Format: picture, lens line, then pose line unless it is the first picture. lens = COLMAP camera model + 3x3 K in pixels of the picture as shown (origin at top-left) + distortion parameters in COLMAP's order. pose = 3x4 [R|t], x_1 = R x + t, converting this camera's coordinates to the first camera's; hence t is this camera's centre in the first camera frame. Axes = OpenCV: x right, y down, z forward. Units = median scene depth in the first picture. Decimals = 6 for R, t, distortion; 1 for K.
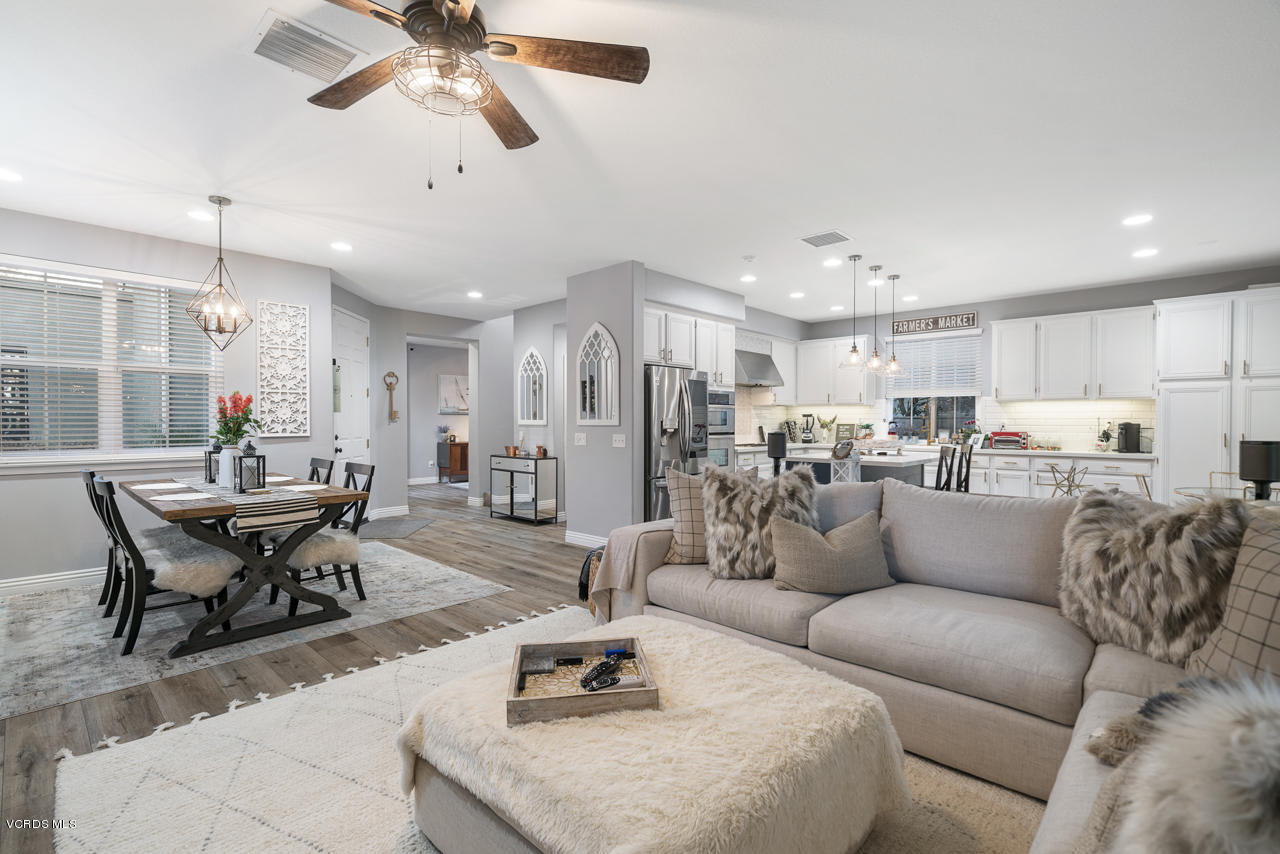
lens RADIAL K [[586.8, 0, 633.2], [0, 586.8, 420.0], [0, 0, 1]] dist [-0.013251, 0.006276]
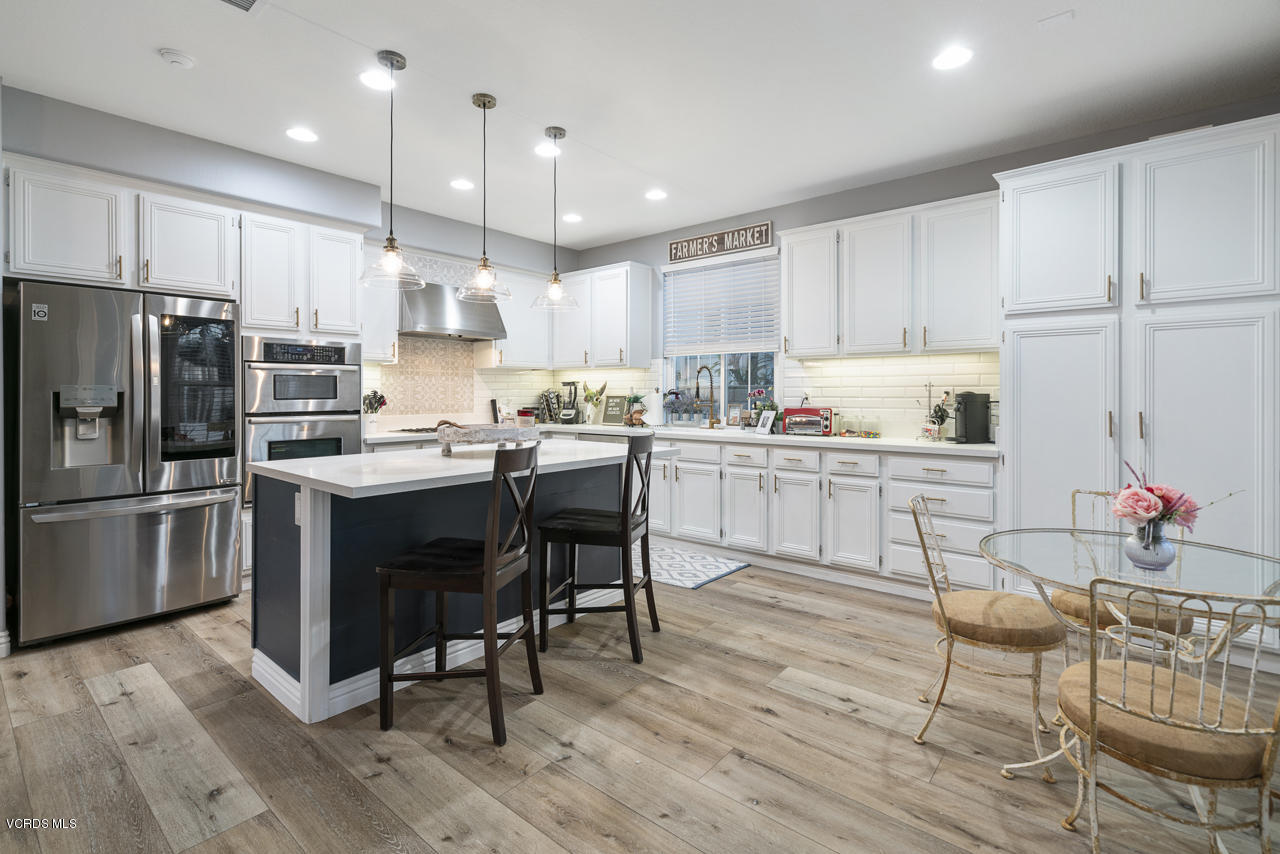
lens RADIAL K [[586.8, 0, 642.9], [0, 586.8, 397.5], [0, 0, 1]] dist [-0.013251, 0.006276]
pose [[0.998112, -0.003644, 0.061313, 0.521743], [0.003066, 0.999950, 0.009527, 0.003434], [-0.061344, -0.009321, 0.998073, 0.461767]]
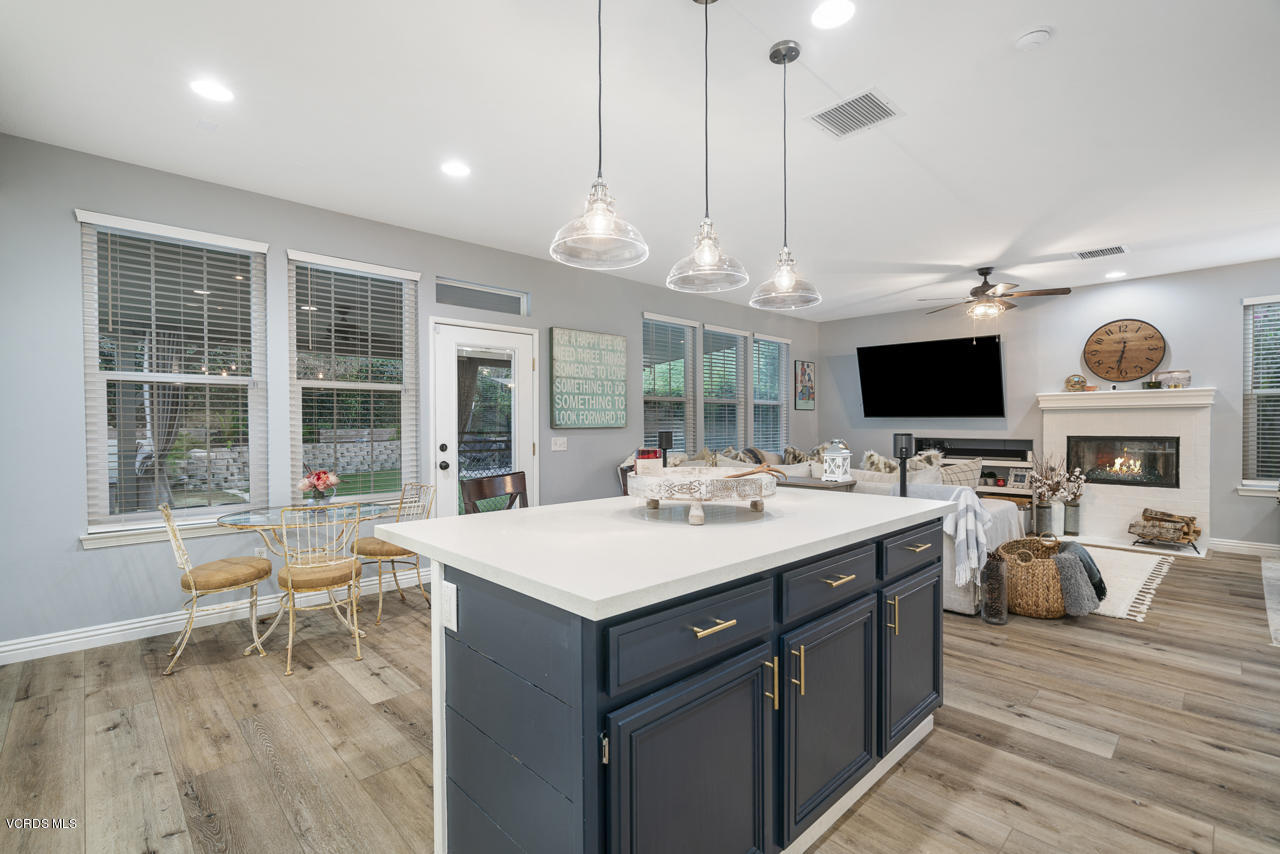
lens RADIAL K [[586.8, 0, 636.0], [0, 586.8, 420.4], [0, 0, 1]] dist [-0.013251, 0.006276]
pose [[-0.998721, 0.000589, 0.050559, 0.437356], [0.000122, 0.999957, -0.009255, 0.005998], [-0.050562, -0.009237, -0.998678, 1.360561]]
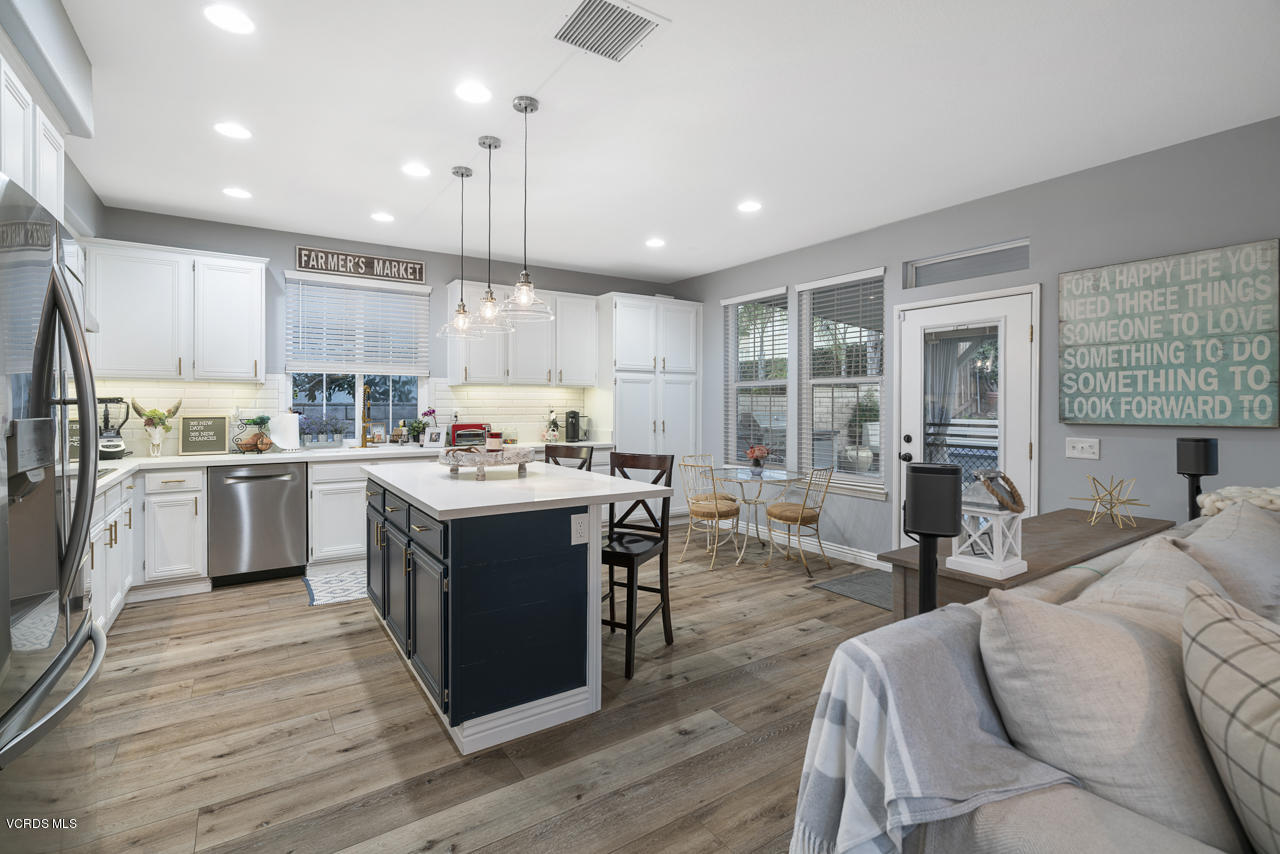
lens RADIAL K [[586.8, 0, 634.5], [0, 586.8, 408.6], [0, 0, 1]] dist [-0.013251, 0.006276]
pose [[0.224944, -0.008761, 0.974332, -0.102657], [-0.003342, 0.999947, 0.009763, -0.010871], [-0.974366, -0.005452, 0.224902, 0.734927]]
